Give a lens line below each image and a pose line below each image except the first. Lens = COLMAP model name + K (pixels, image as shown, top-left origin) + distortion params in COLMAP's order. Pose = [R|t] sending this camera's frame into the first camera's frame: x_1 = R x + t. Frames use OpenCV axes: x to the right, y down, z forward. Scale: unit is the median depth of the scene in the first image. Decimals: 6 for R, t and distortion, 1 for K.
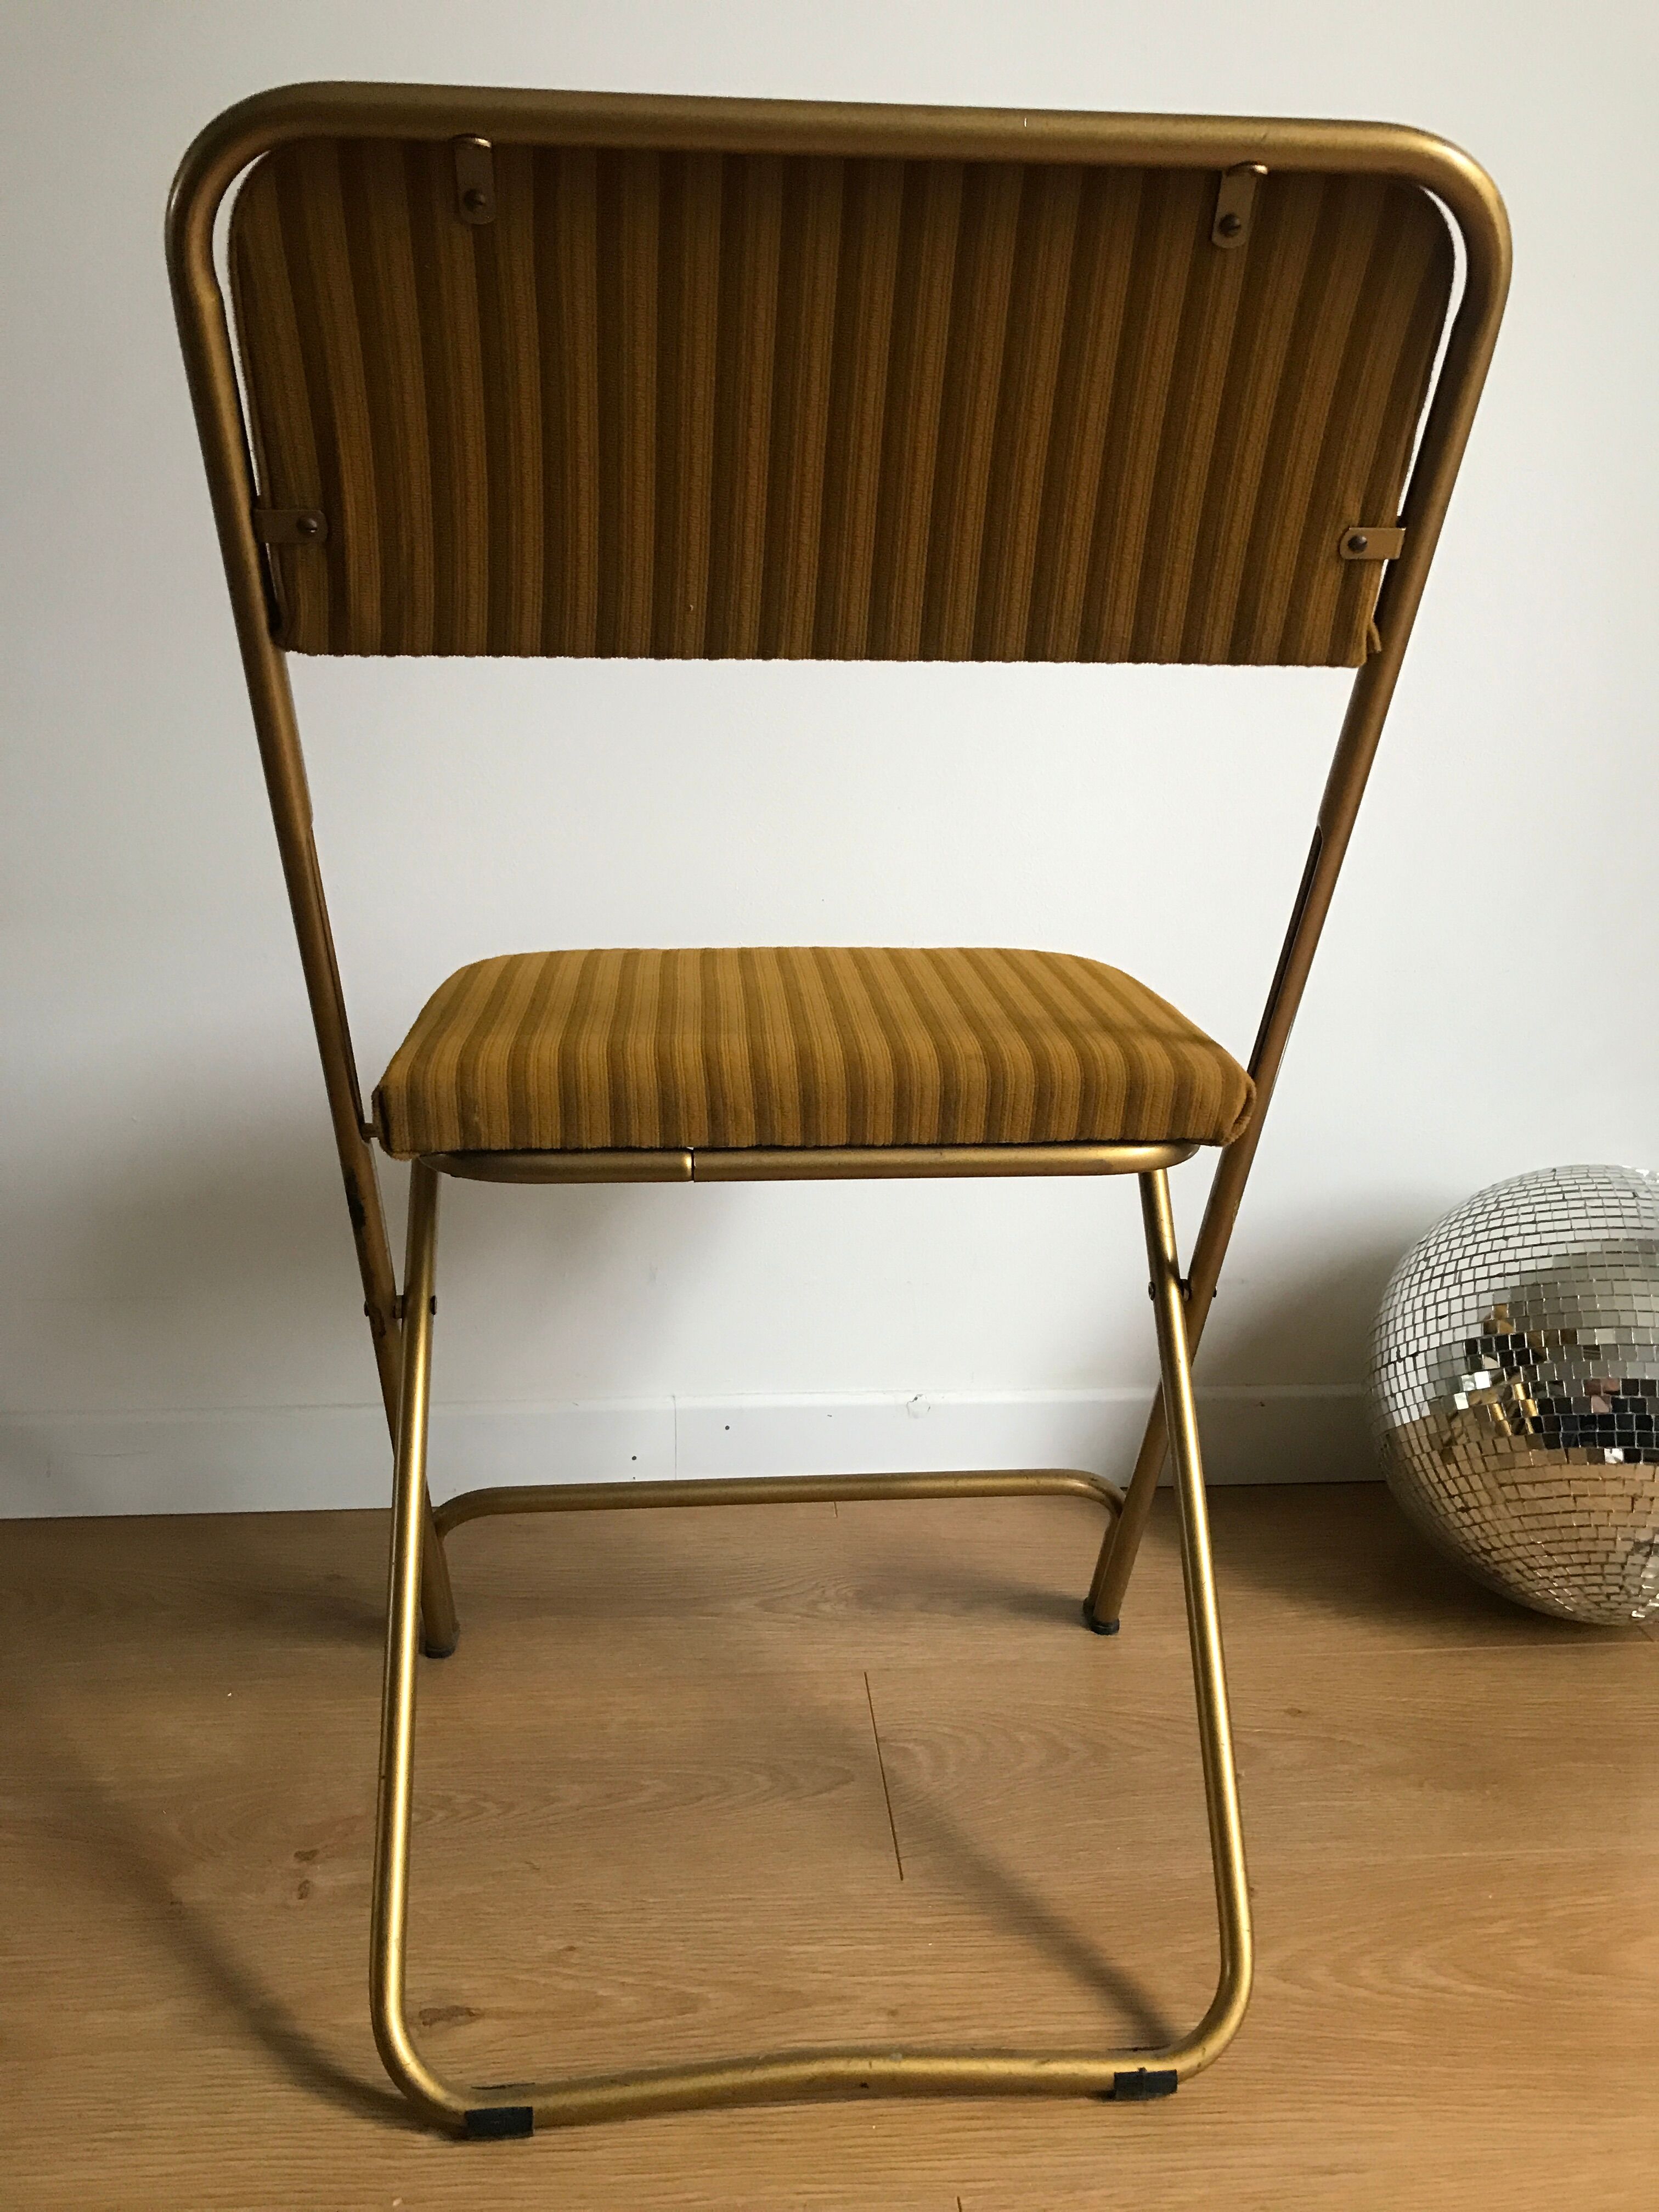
lens RADIAL K [[1823.4, 0, 829.0], [0, 1823.4, 1103.2], [0, 0, 1]] dist [-0.003829, 0.017761]
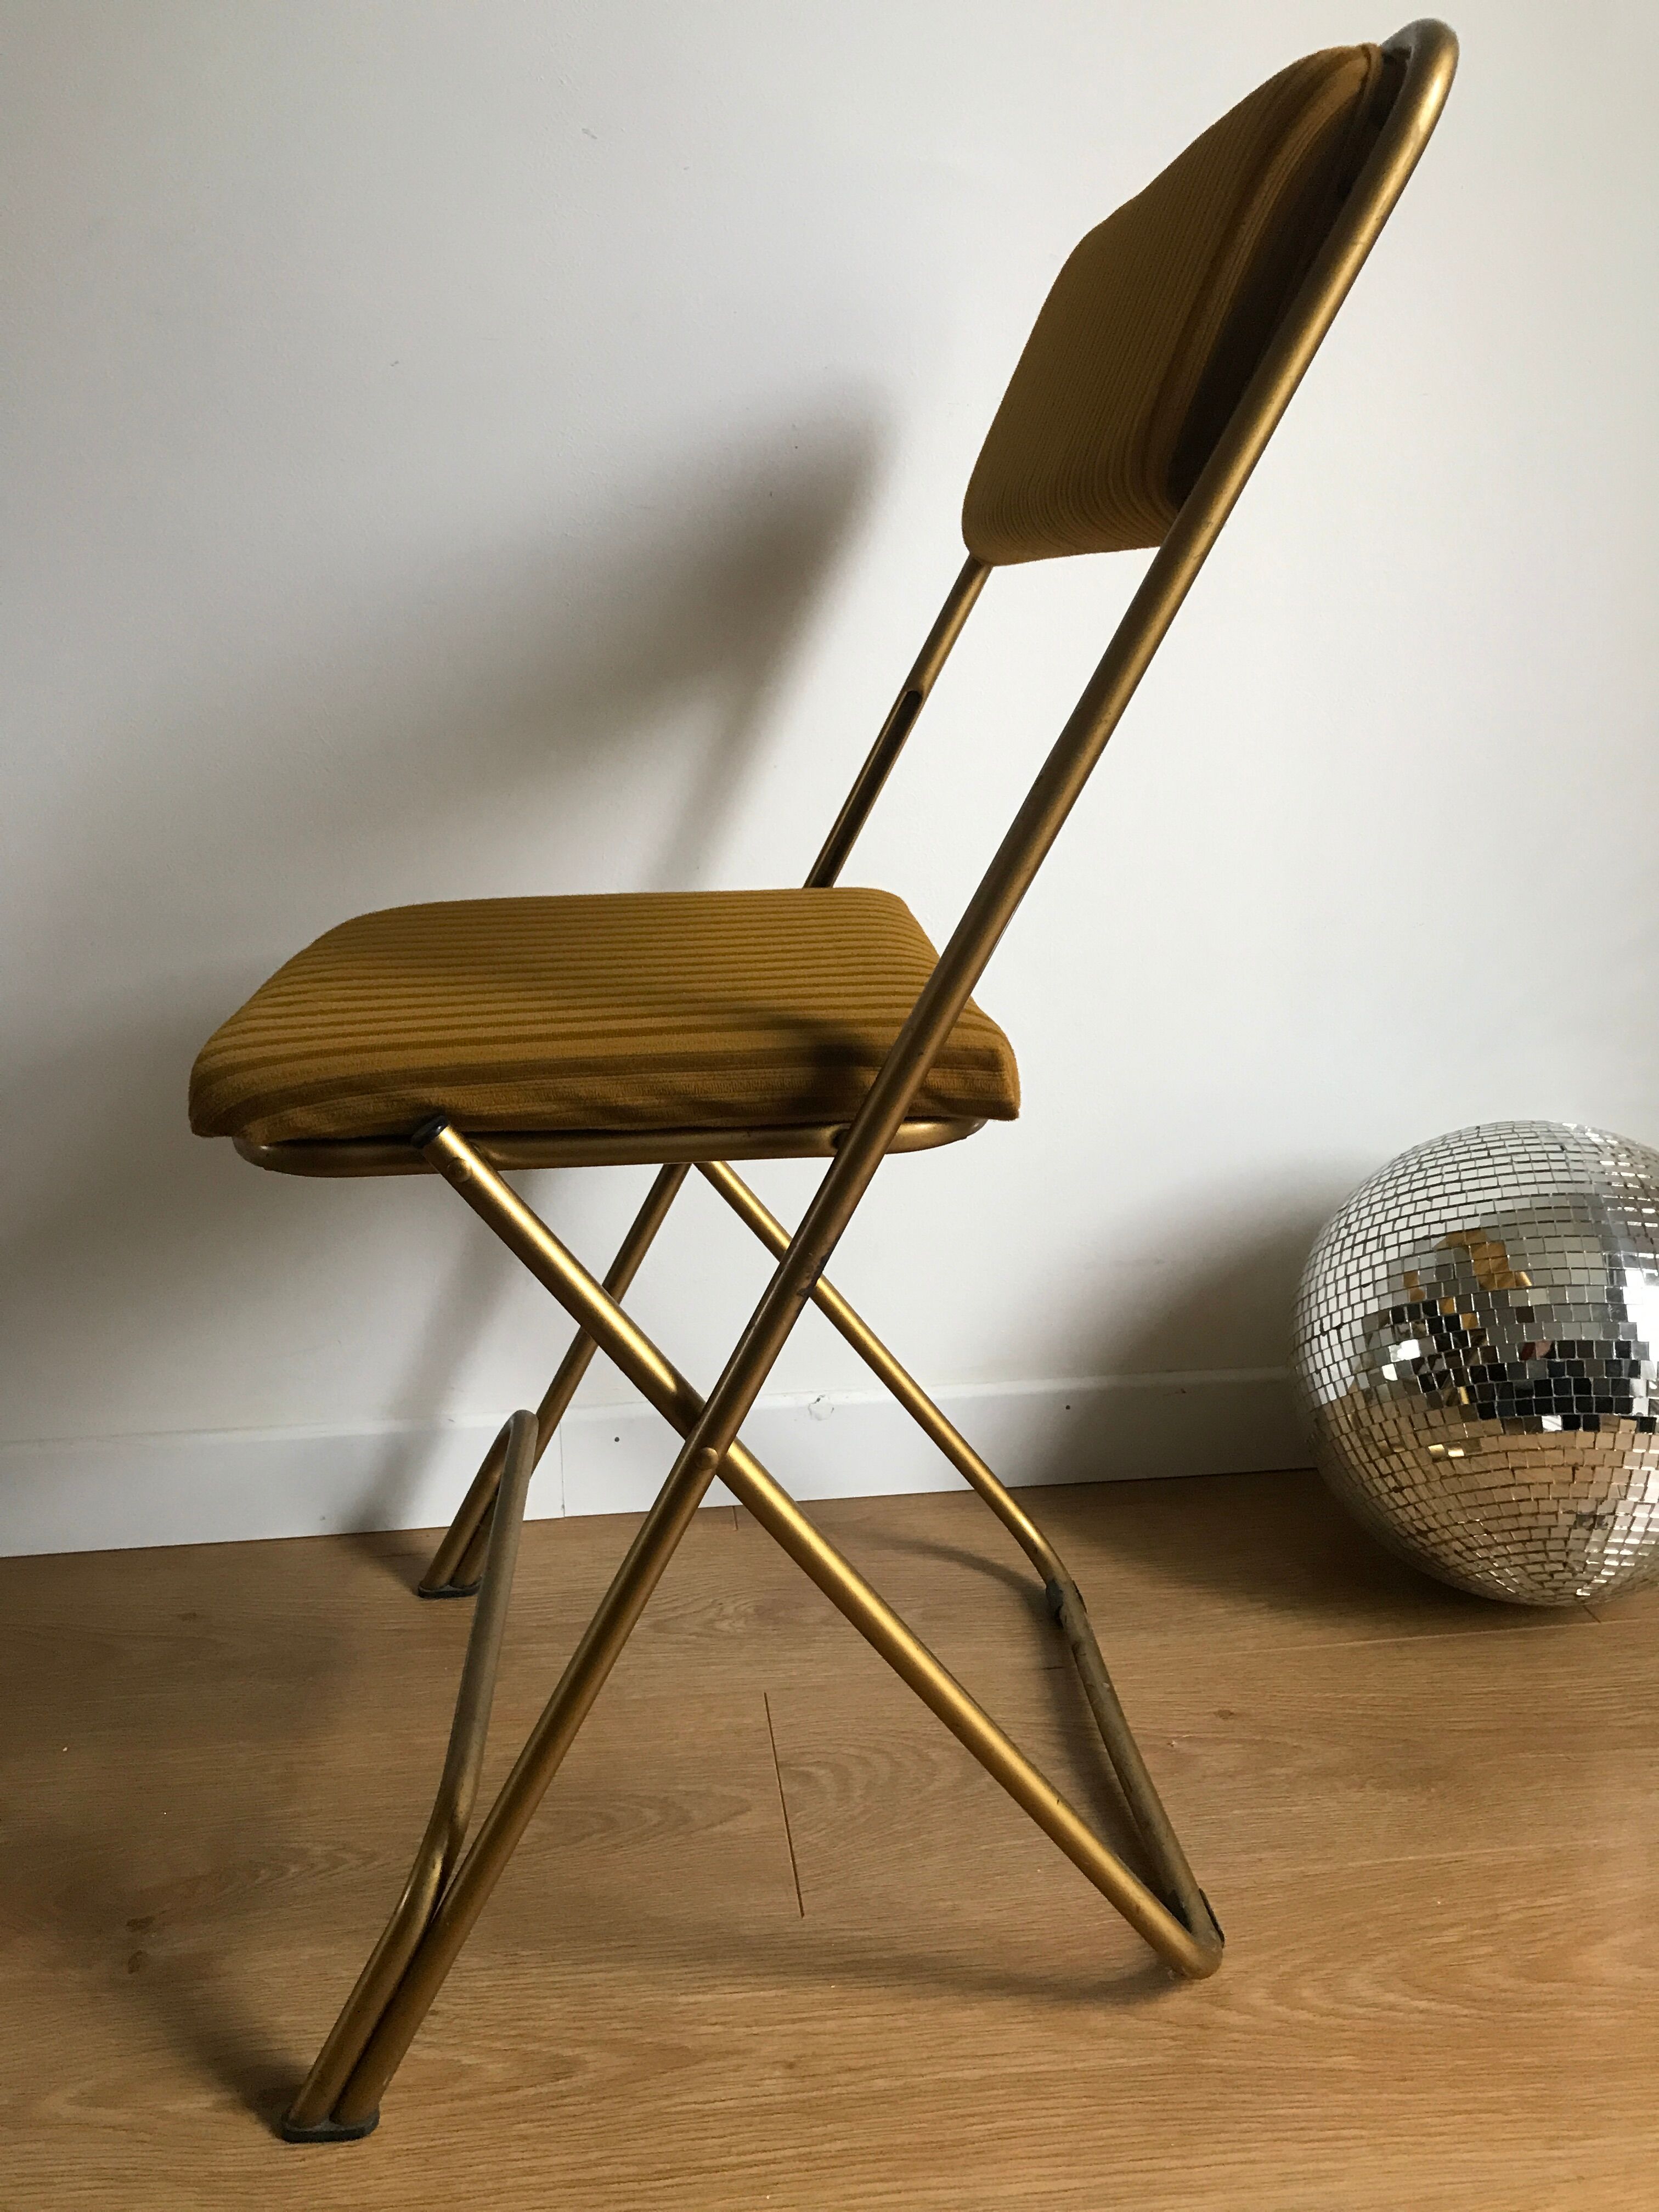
lens RADIAL K [[1818.1, 0, 829.8], [0, 1818.1, 1112.2], [0, 0, 1]] dist [0.001291, 0.006446]
pose [[0.998731, -0.034135, 0.037019, 0.029991], [0.034624, 0.999320, -0.012640, 0.032010], [-0.036562, 0.013906, 0.999235, 0.075745]]
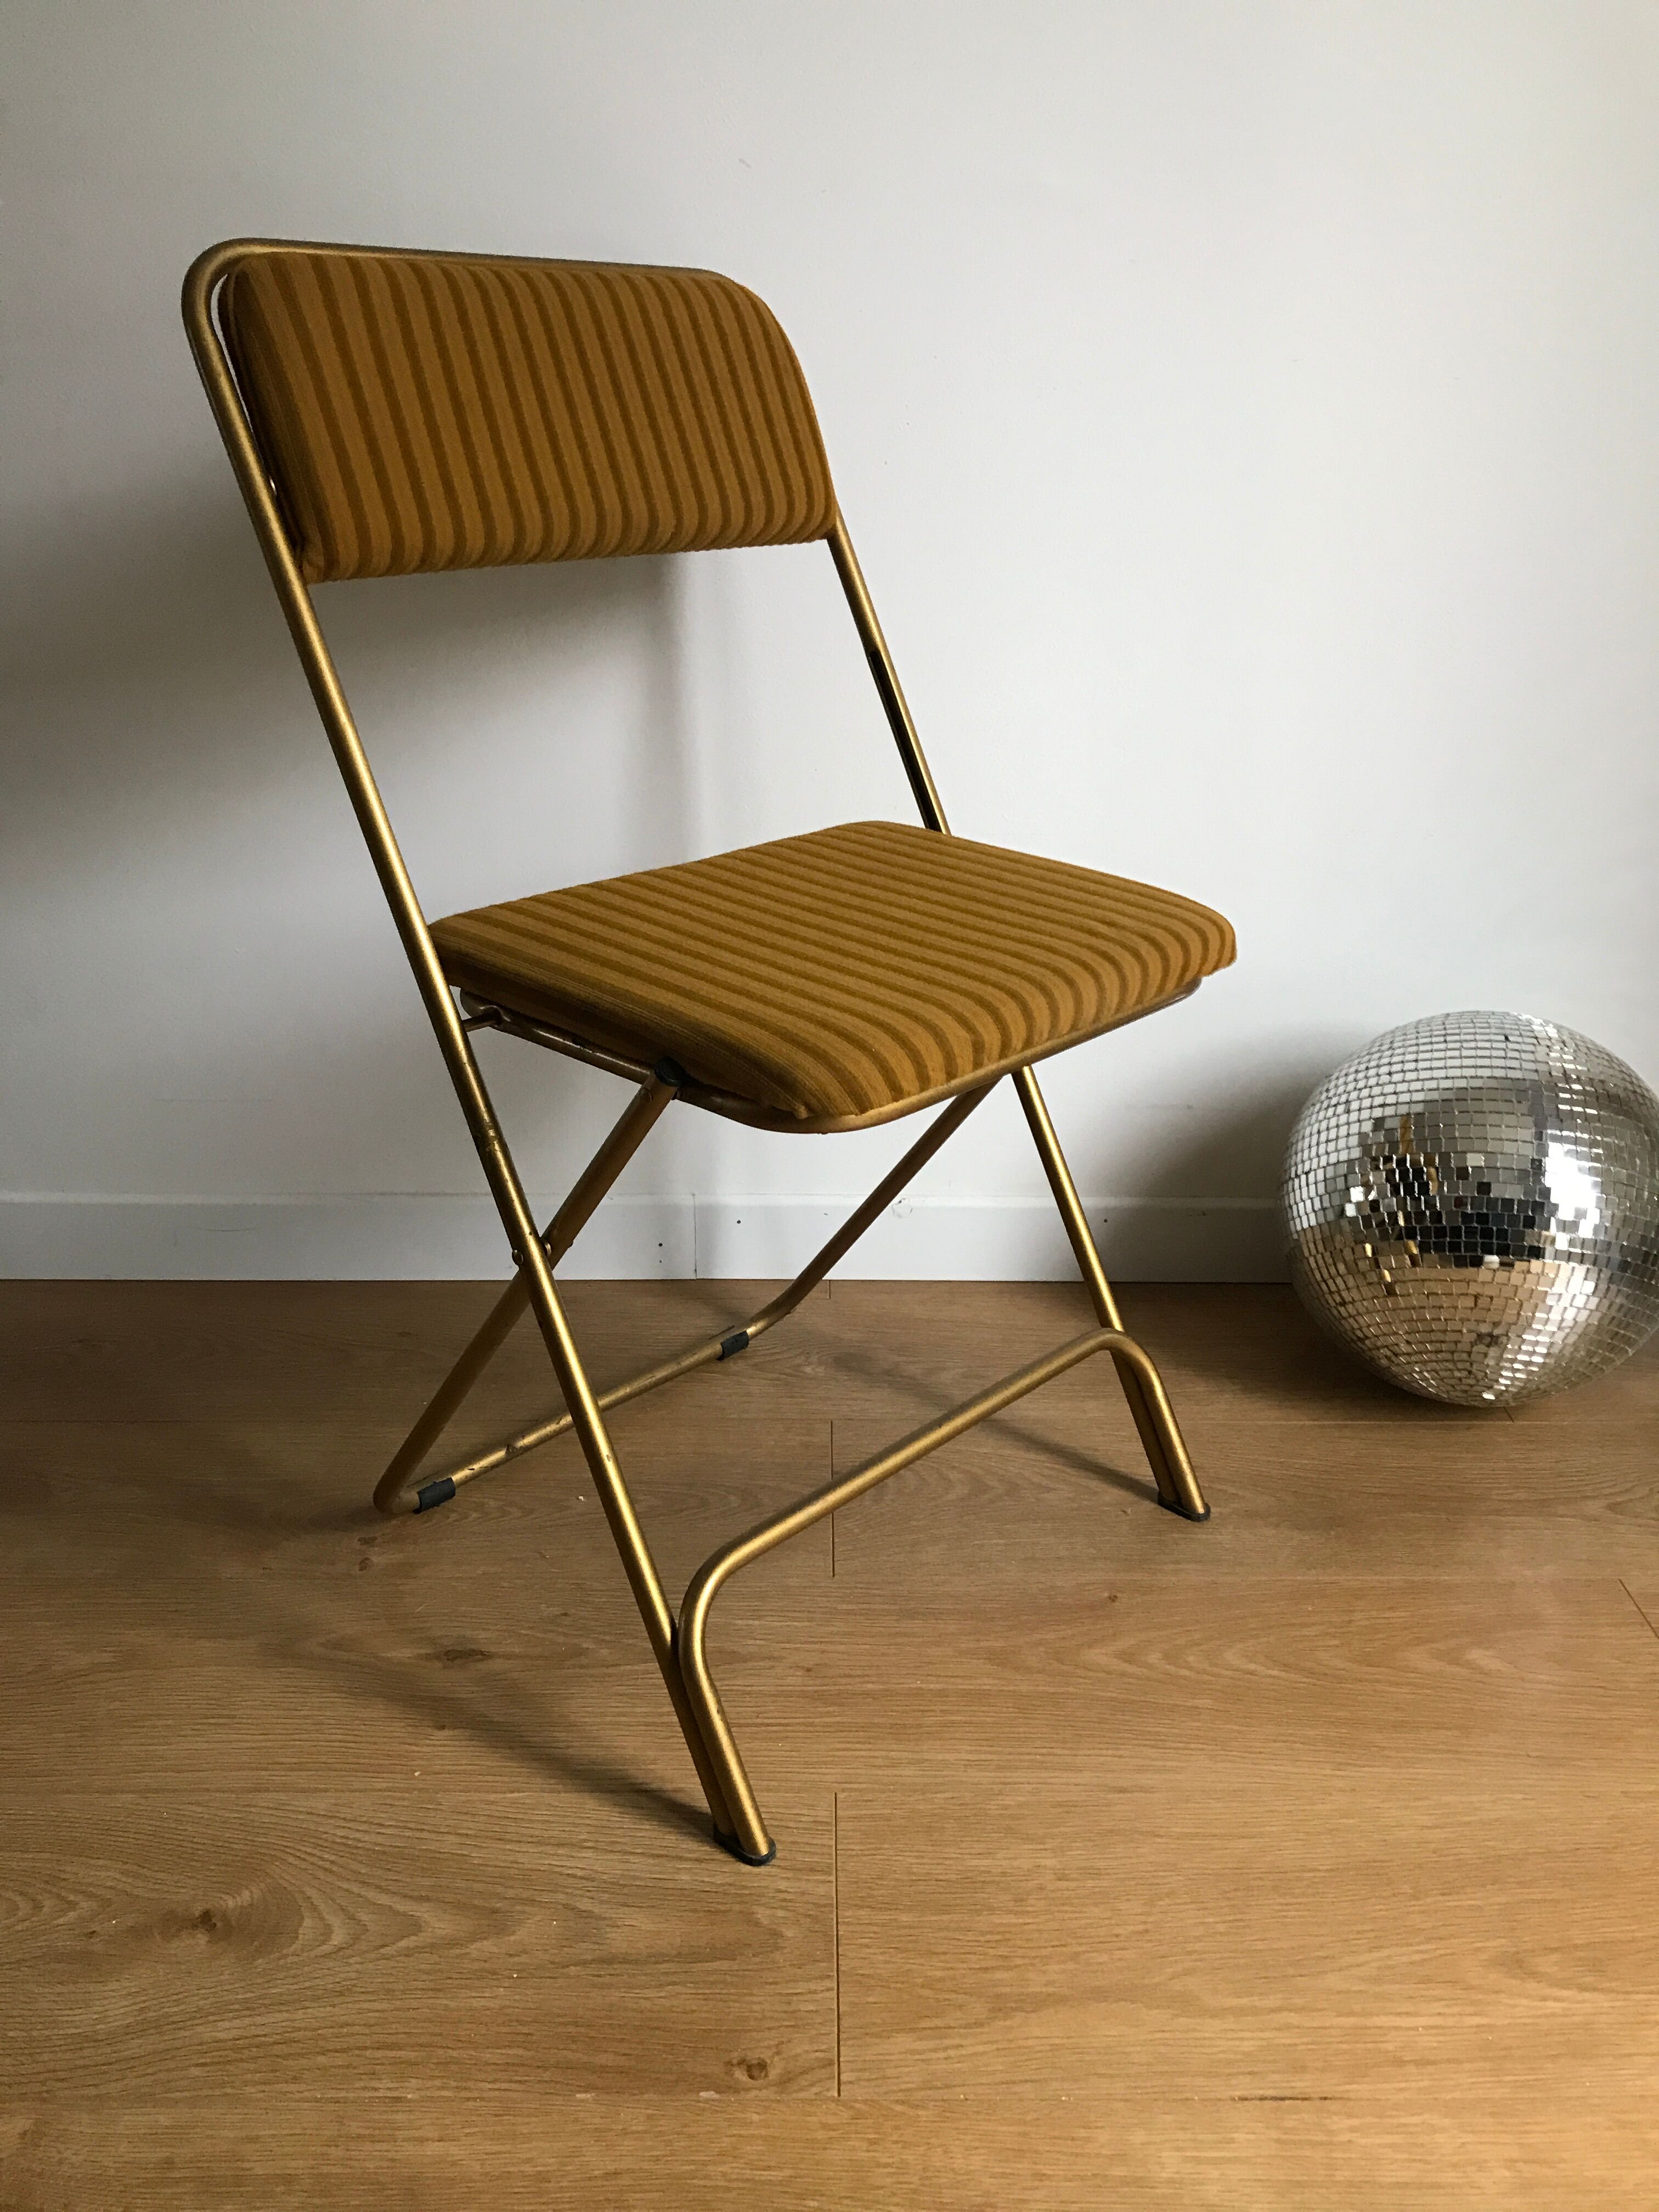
lens RADIAL K [[1824.6, 0, 830.5], [0, 1824.6, 1098.4], [0, 0, 1]] dist [-0.000052, 0.021125]
pose [[0.996769, 0.020432, -0.077680, 0.113992], [-0.012849, 0.995212, 0.096889, -0.018804], [0.079288, -0.095577, 0.992259, -0.184917]]
